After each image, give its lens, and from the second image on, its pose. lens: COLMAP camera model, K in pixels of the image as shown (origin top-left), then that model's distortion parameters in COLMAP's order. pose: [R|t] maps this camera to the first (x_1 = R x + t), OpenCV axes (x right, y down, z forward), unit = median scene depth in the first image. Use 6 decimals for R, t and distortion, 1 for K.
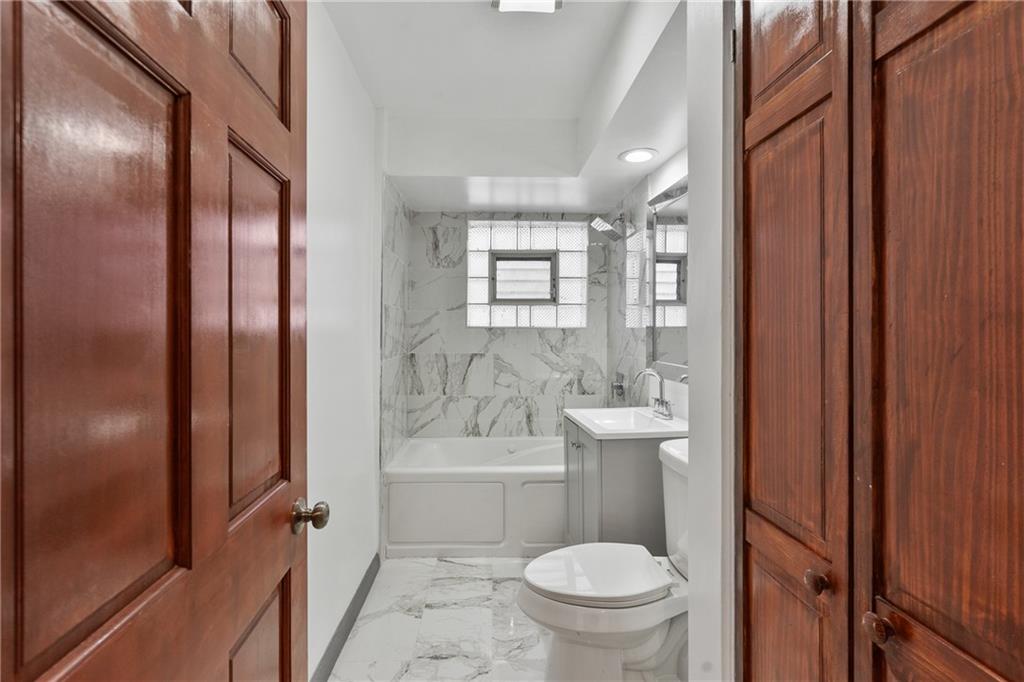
lens RADIAL K [[473.0, 0, 510.0], [0, 473.0, 338.9], [0, 0, 1]] dist [-0.001903, -0.000141]
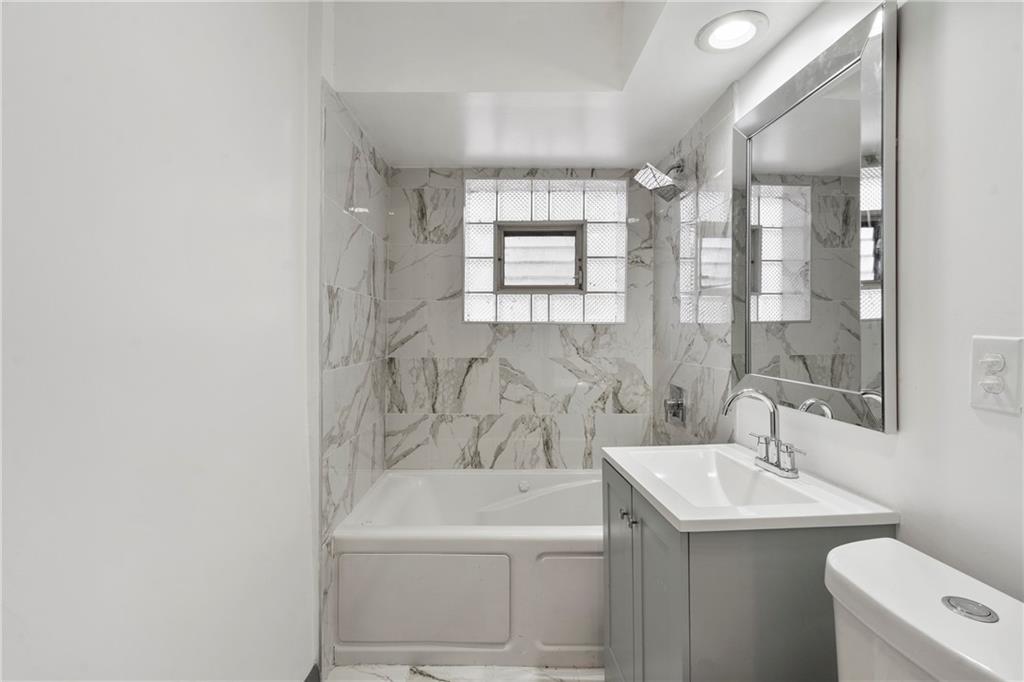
lens RADIAL K [[473.0, 0, 492.9], [0, 473.0, 336.0], [0, 0, 1]] dist [-0.001903, -0.000141]
pose [[0.997559, -0.000229, -0.069832, 0.007130], [0.000031, 0.999996, -0.002837, -0.001164], [0.069832, 0.002828, 0.997555, 0.253397]]
